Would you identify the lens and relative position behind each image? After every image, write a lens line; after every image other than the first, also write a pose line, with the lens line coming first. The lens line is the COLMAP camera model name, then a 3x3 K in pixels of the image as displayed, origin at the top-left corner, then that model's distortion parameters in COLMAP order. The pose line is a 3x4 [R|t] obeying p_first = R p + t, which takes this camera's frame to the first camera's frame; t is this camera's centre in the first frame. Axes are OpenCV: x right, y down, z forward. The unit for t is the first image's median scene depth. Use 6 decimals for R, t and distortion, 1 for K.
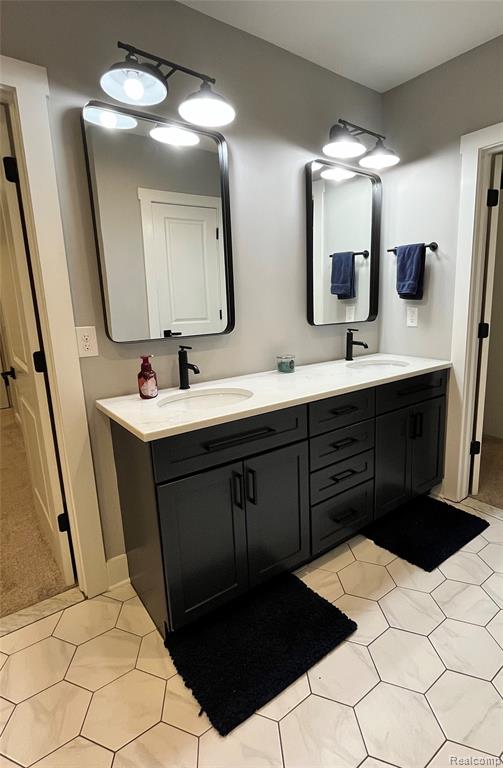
lens RADIAL K [[428.4, 0, 251.5], [0, 428.4, 384.0], [0, 0, 1]] dist [0.002481, 0.000698]
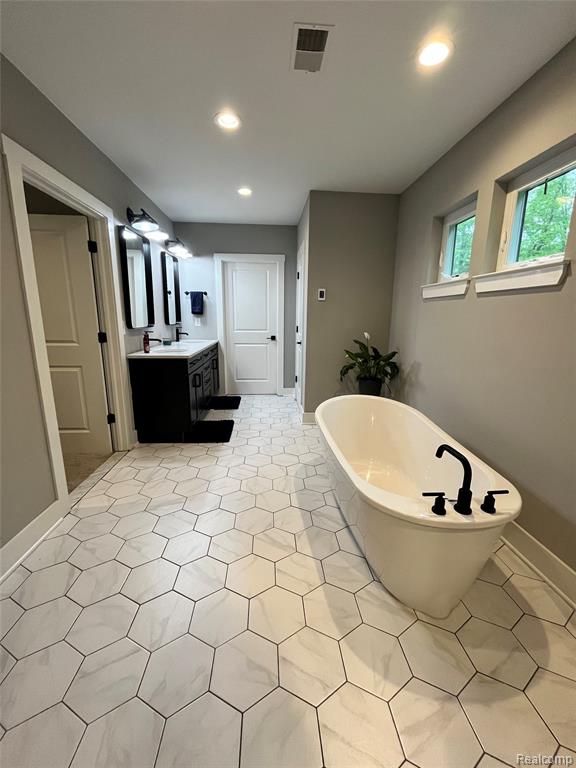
lens RADIAL K [[313.1, 0, 288.0], [0, 313.1, 384.0], [0, 0, 1]] dist [0.001641, 0.000192]
pose [[0.583337, -0.145387, 0.799113, -0.851697], [0.138955, 0.987208, 0.078174, 0.124877], [-0.800256, 0.065439, 0.596077, -0.436456]]
